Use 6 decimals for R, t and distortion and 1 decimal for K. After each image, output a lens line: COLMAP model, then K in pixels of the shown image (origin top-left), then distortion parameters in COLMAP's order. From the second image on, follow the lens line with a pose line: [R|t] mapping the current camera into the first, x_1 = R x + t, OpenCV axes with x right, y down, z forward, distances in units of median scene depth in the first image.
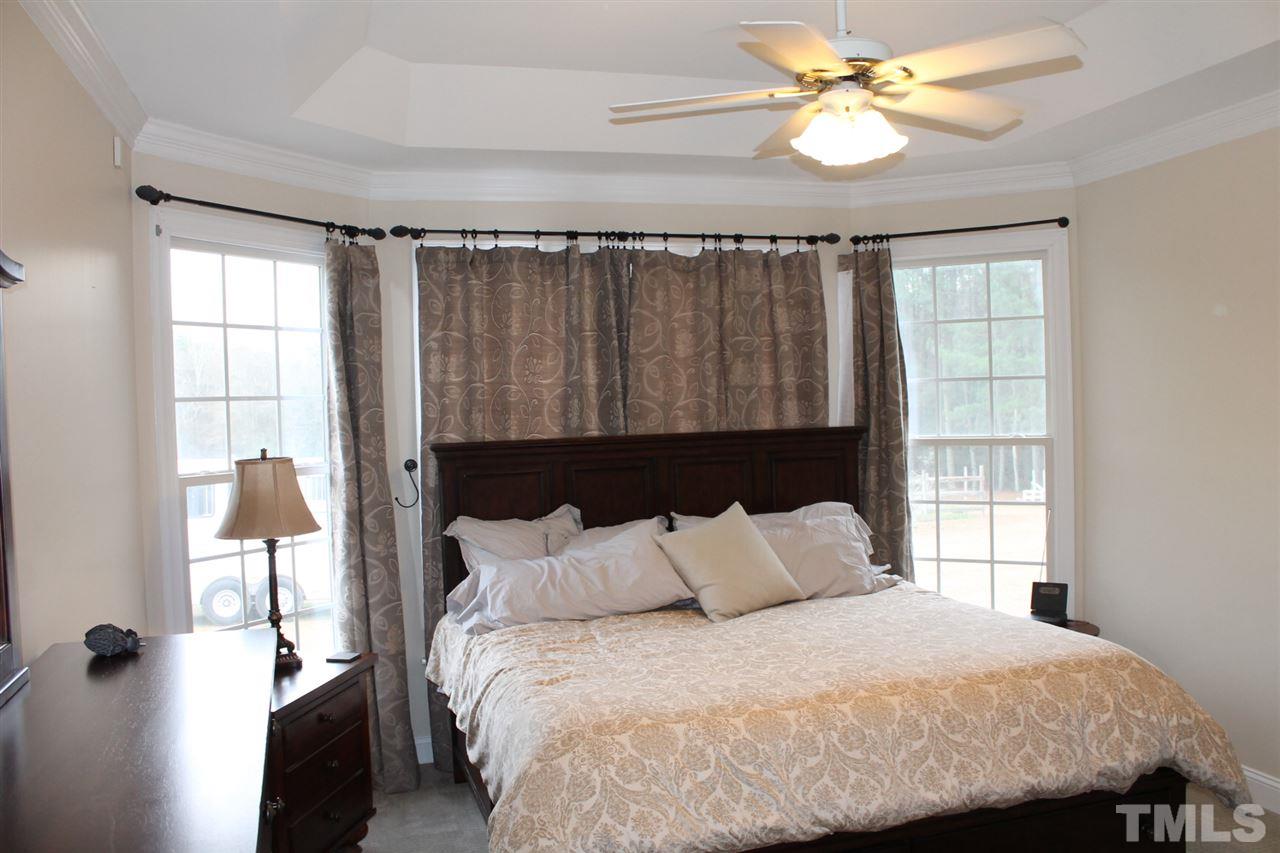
lens RADIAL K [[1067.4, 0, 640.0], [0, 1067.4, 426.5], [0, 0, 1]] dist [-0.164141, 0.133874]
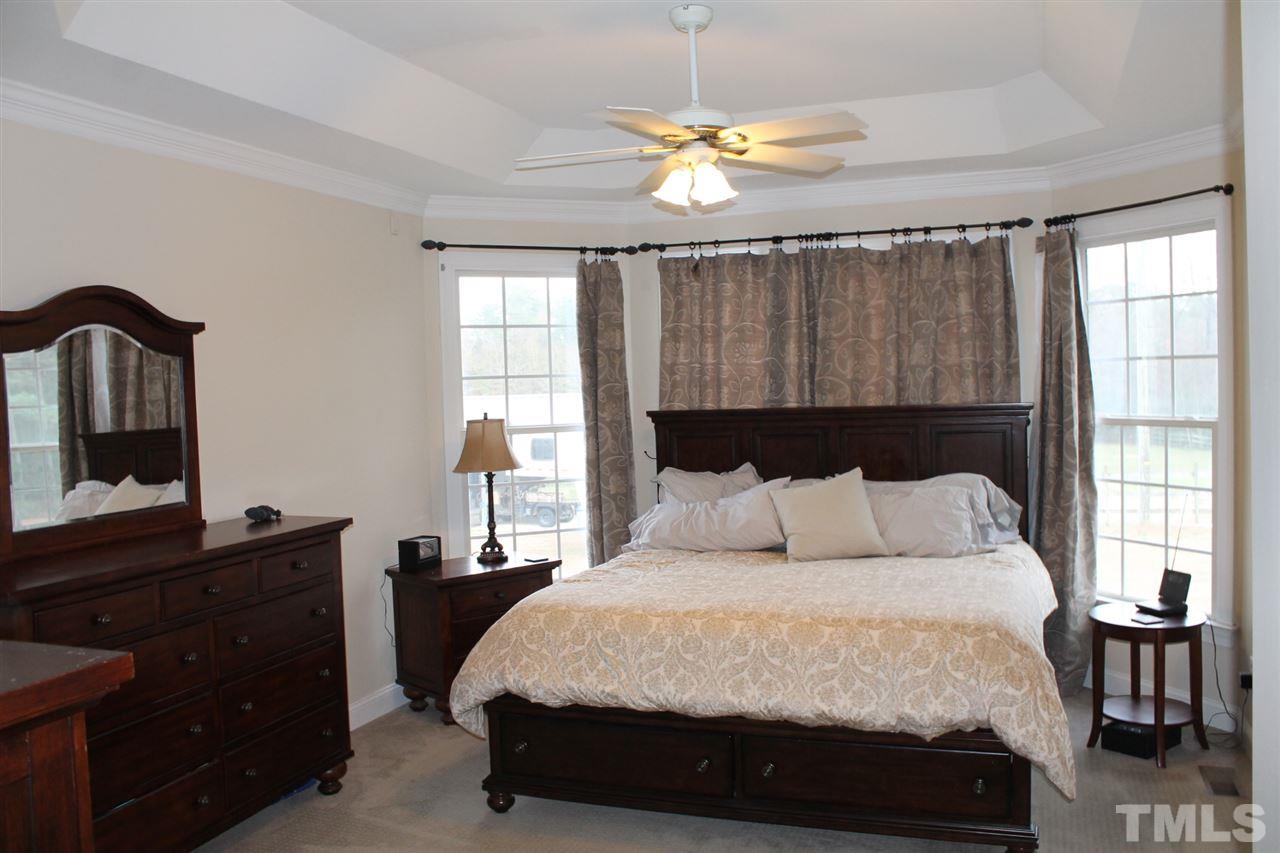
lens RADIAL K [[1067.4, 0, 640.0], [0, 1067.4, 426.5], [0, 0, 1]] dist [-0.164141, 0.133874]
pose [[0.797595, 0.033271, -0.602275, 0.552492], [-0.007619, 0.998954, 0.045094, -0.022466], [0.603145, -0.031378, 0.797014, -0.057688]]
